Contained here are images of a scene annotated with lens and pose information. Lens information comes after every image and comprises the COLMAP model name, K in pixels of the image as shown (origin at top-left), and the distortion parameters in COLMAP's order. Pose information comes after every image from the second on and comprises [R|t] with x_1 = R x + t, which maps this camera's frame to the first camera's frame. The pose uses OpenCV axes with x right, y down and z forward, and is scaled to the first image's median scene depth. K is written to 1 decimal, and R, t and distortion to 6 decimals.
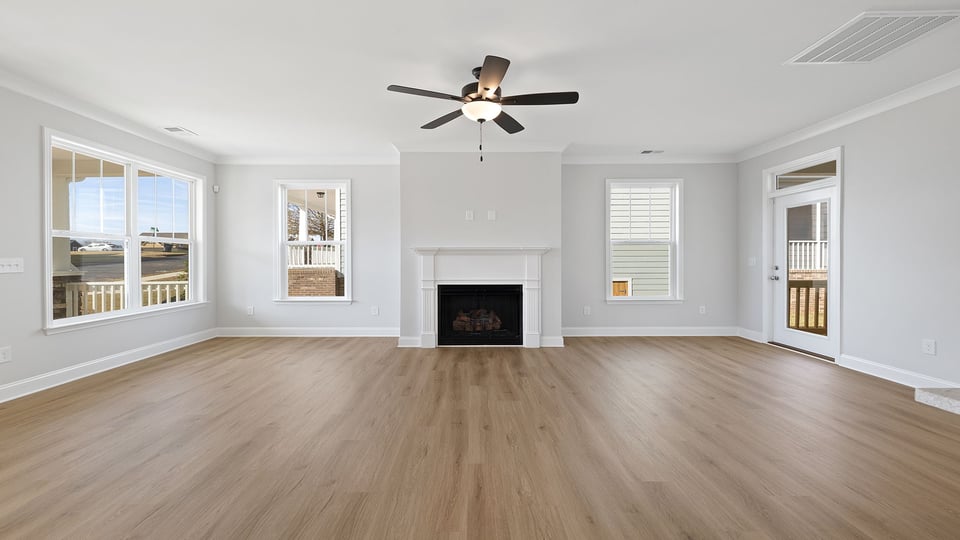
lens RADIAL K [[405.5, 0, 473.5], [0, 405.5, 263.2], [0, 0, 1]] dist [0.002703, 0.000351]
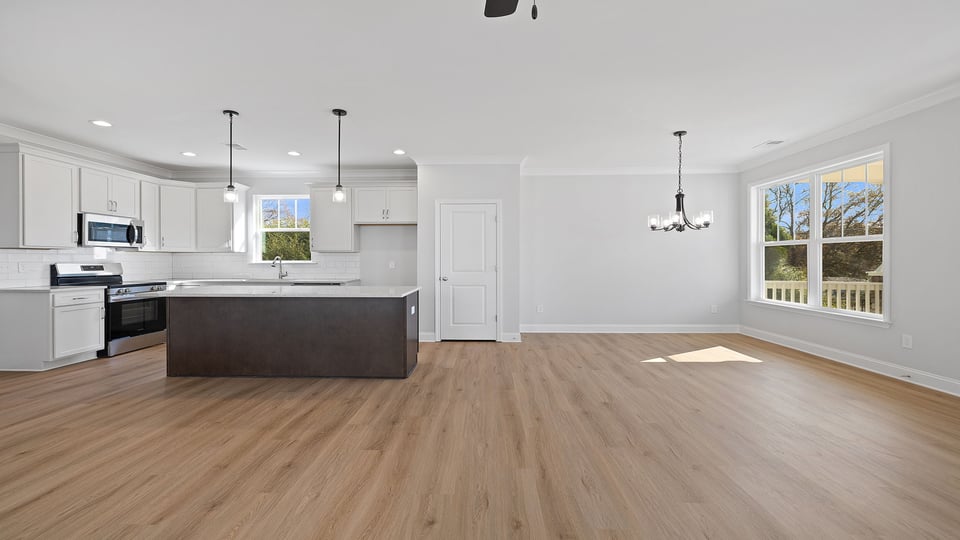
lens RADIAL K [[403.0, 0, 472.3], [0, 403.0, 261.5], [0, 0, 1]] dist [0.000159, 0.000156]
pose [[-0.999231, 0.002071, 0.039143, 0.040702], [0.002487, 0.999941, 0.010586, -0.010391], [-0.039119, 0.010676, -0.999178, 0.859327]]
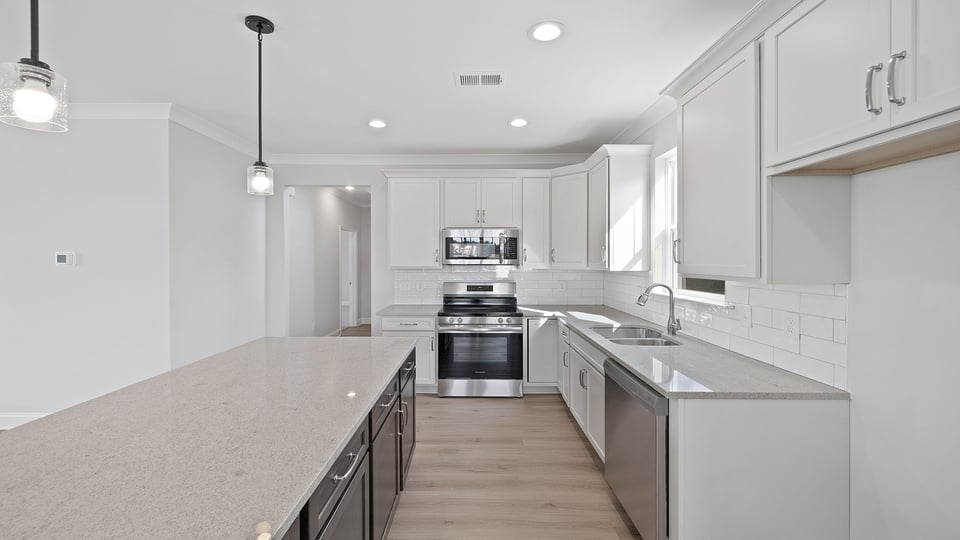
lens RADIAL K [[405.5, 0, 473.5], [0, 405.5, 263.2], [0, 0, 1]] dist [0.002703, 0.000351]
pose [[0.009942, -0.005090, 0.999938, 0.124841], [0.006870, 0.999964, 0.005022, -0.046402], [-0.999927, 0.006819, 0.009977, -0.107890]]
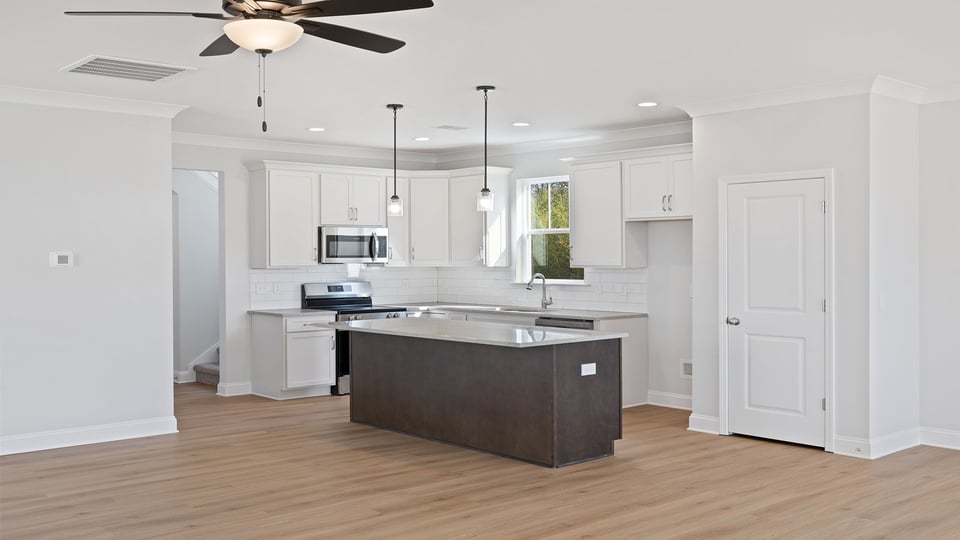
lens RADIAL K [[933.6, 0, 469.7], [0, 933.6, 259.4], [0, 0, 1]] dist [0.002107, 0.003121]
pose [[-0.654472, 0.001745, 0.756084, -0.634474], [0.011918, 0.999897, 0.008008, -0.059466], [-0.755992, 0.014253, -0.654425, 0.965915]]
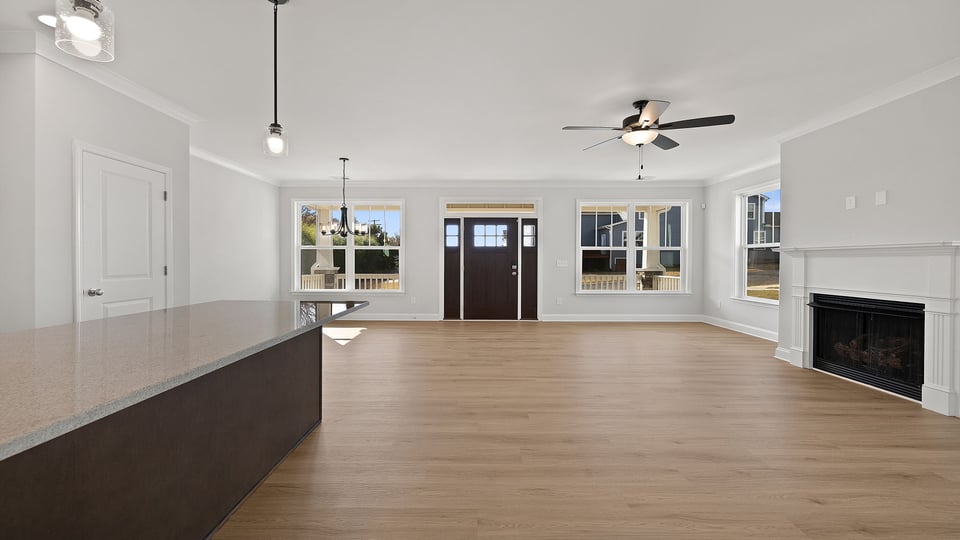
lens RADIAL K [[407.1, 0, 469.2], [0, 407.1, 256.3], [0, 0, 1]] dist [0.001271, 0.000118]
pose [[-0.015468, -0.010103, -0.999829, 0.751766], [-0.012196, 0.999876, -0.009915, -0.004675], [0.999806, 0.012041, -0.015589, 0.321337]]
